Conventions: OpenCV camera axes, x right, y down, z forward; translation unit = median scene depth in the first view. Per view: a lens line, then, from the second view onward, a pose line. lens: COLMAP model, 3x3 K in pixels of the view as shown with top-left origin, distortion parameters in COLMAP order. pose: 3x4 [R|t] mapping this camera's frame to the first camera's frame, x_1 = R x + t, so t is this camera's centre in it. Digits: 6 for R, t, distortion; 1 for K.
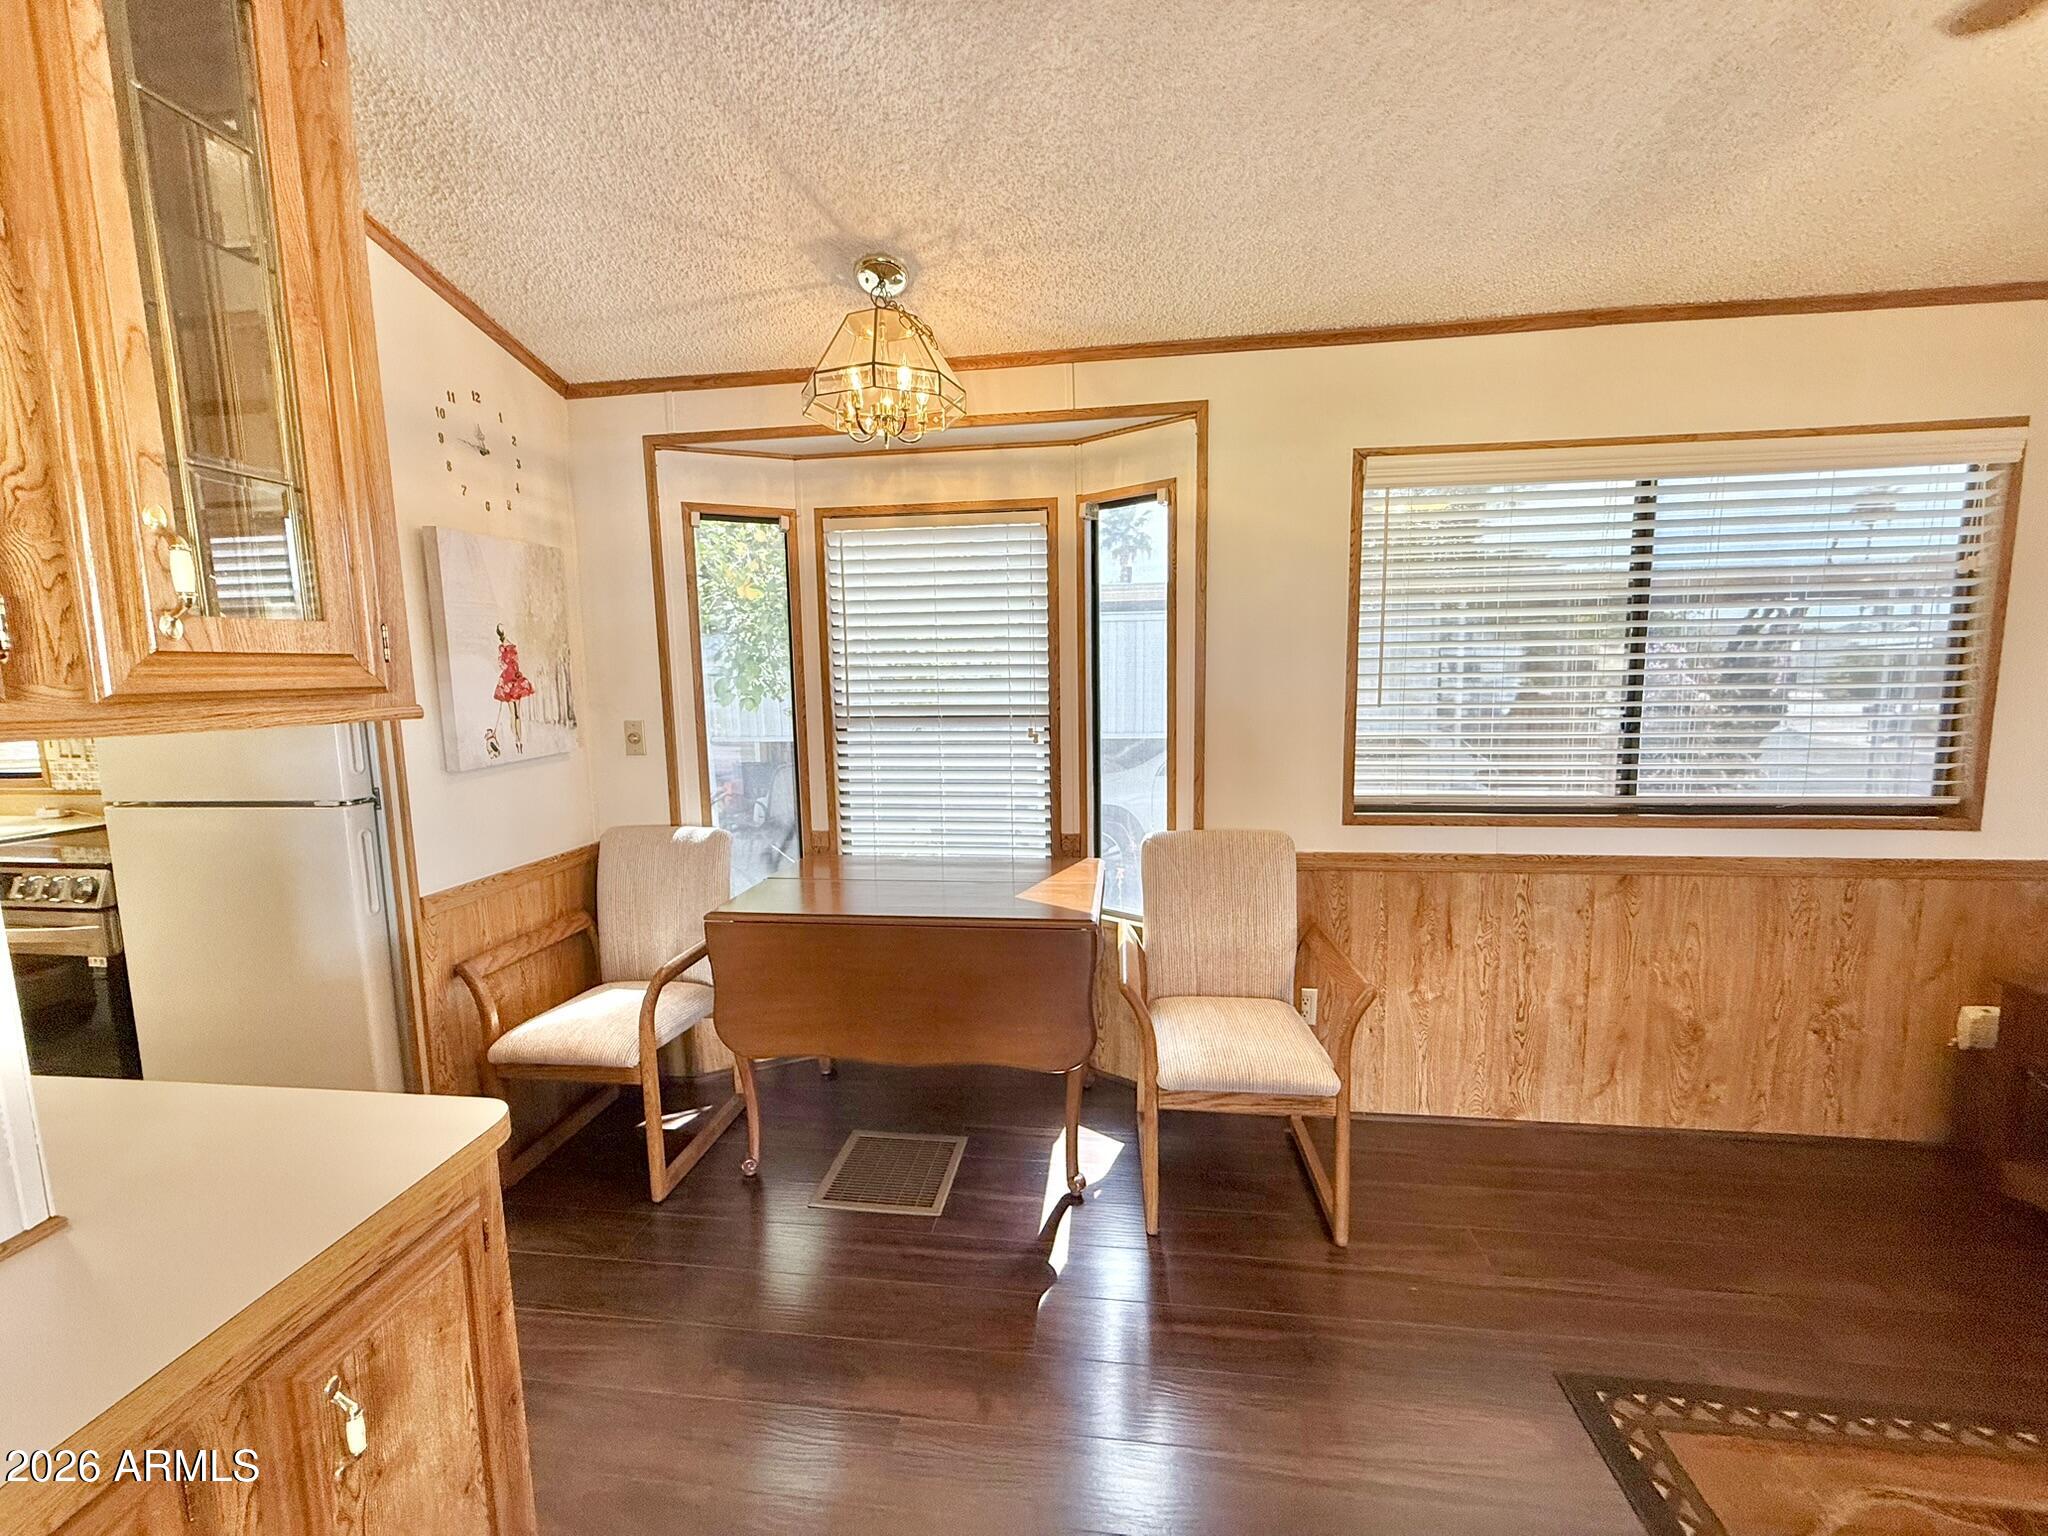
lens RADIAL K [[809.1, 0, 1020.4], [0, 809.1, 766.2], [0, 0, 1]] dist [0.000002, -0.000263]
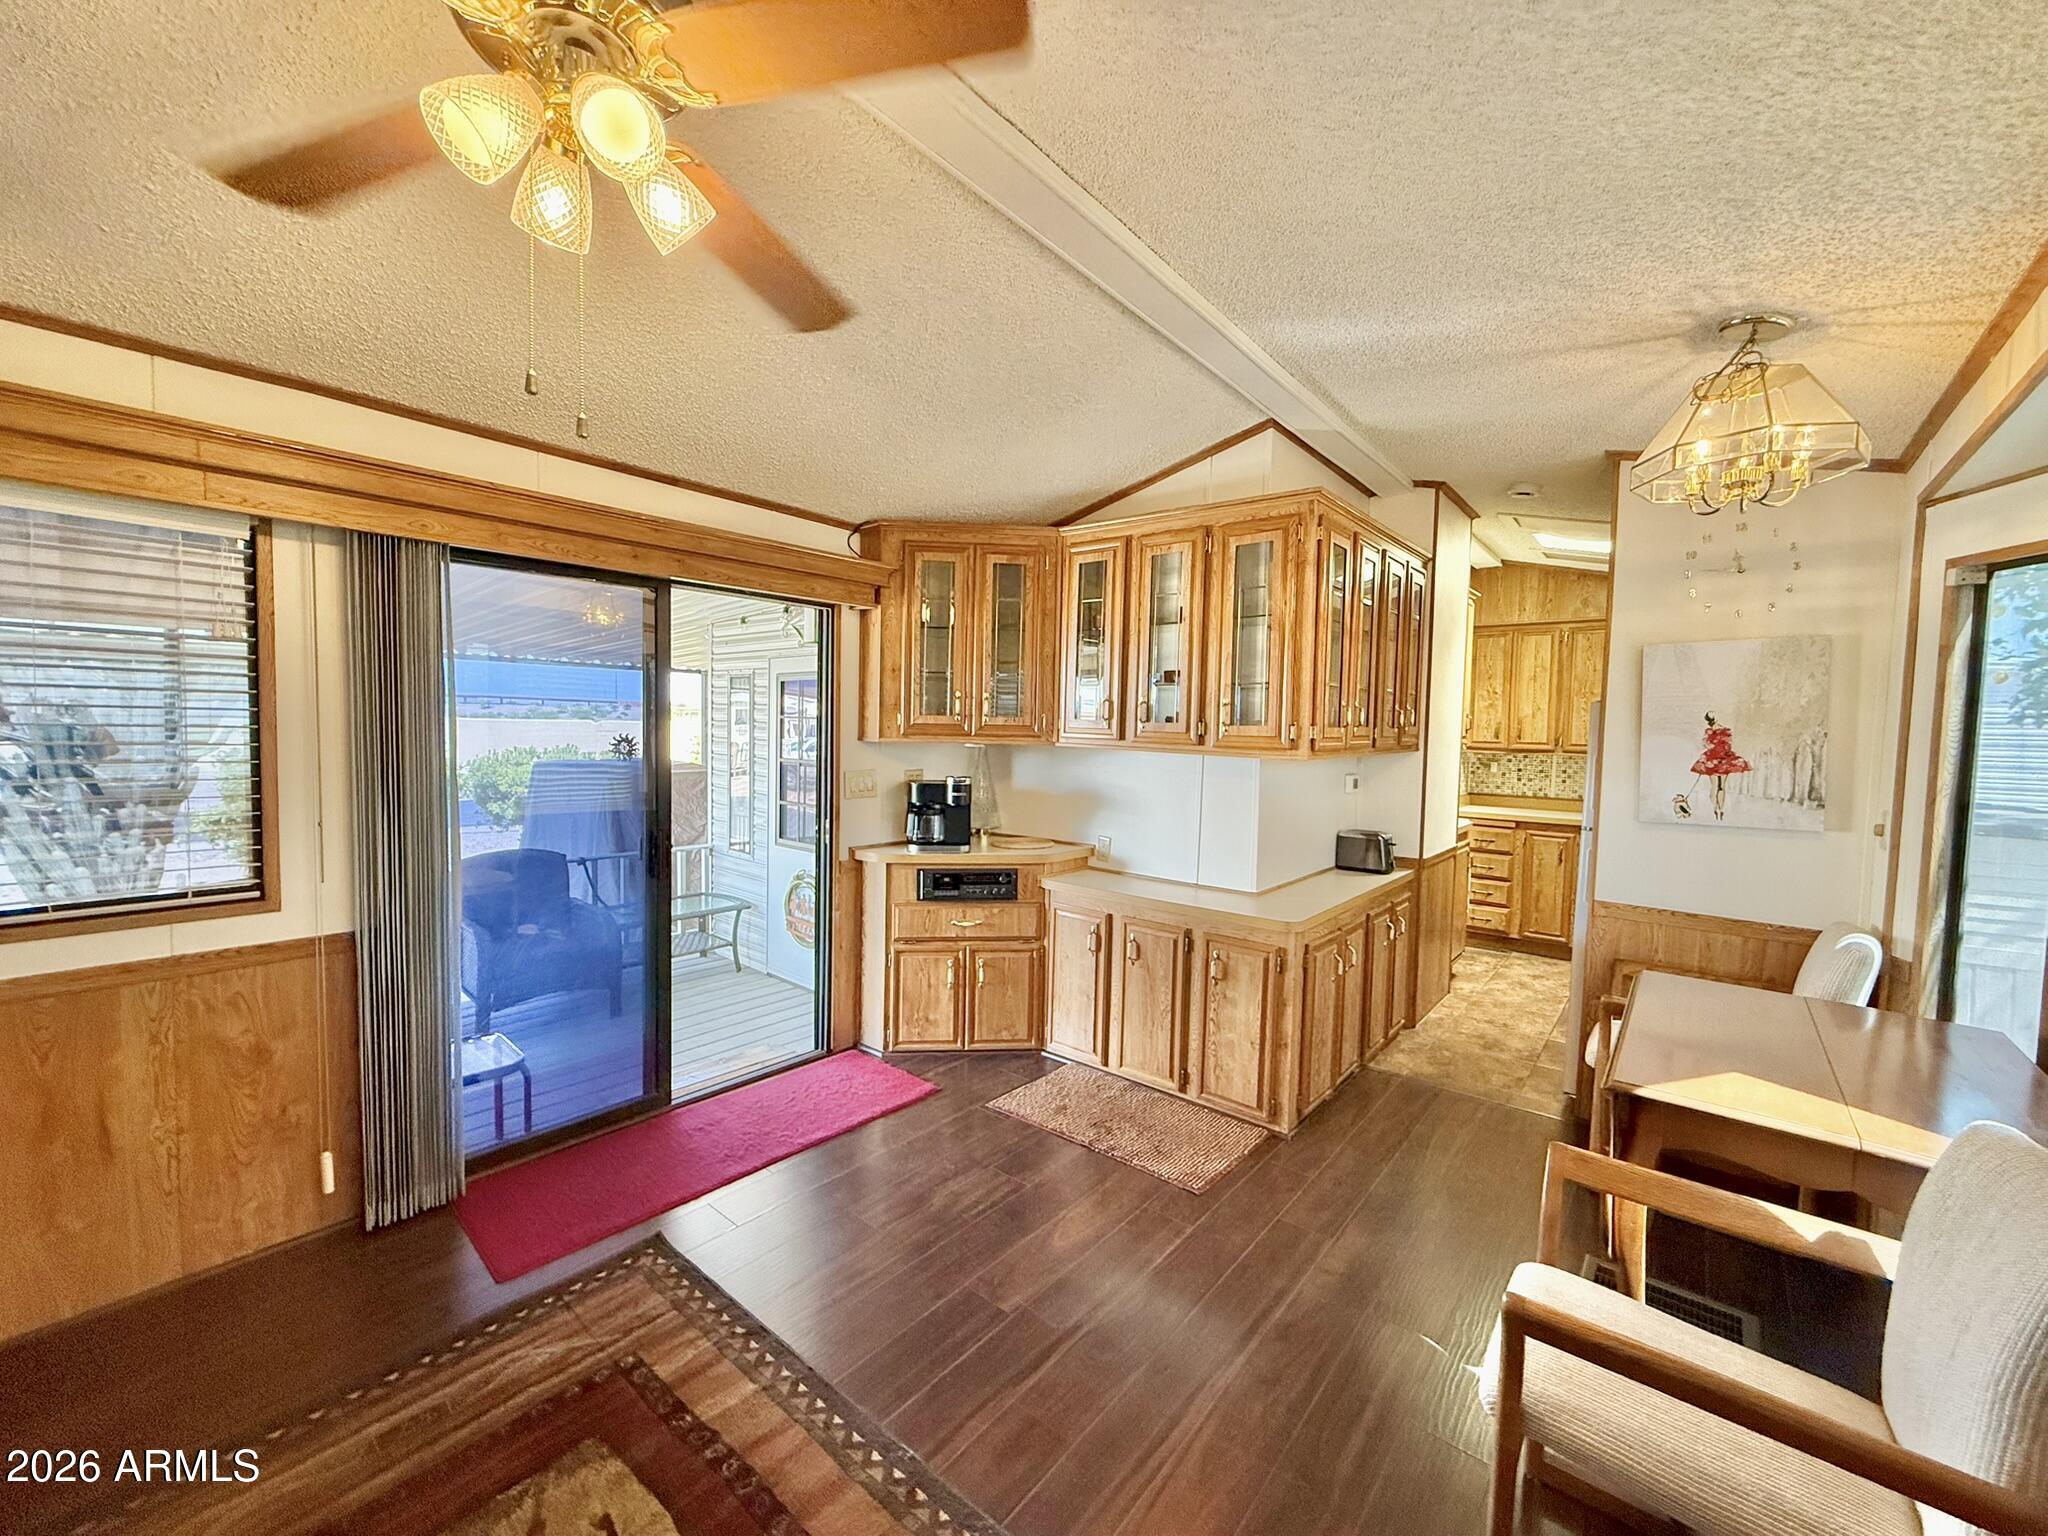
lens RADIAL K [[811.9, 0, 1018.7], [0, 811.9, 768.3], [0, 0, 1]] dist [0.000403, -0.000207]
pose [[-0.542427, 0.052805, -0.838442, 0.904876], [-0.112036, 0.984561, 0.134490, -0.131917], [0.832599, 0.166887, -0.528137, 0.751005]]
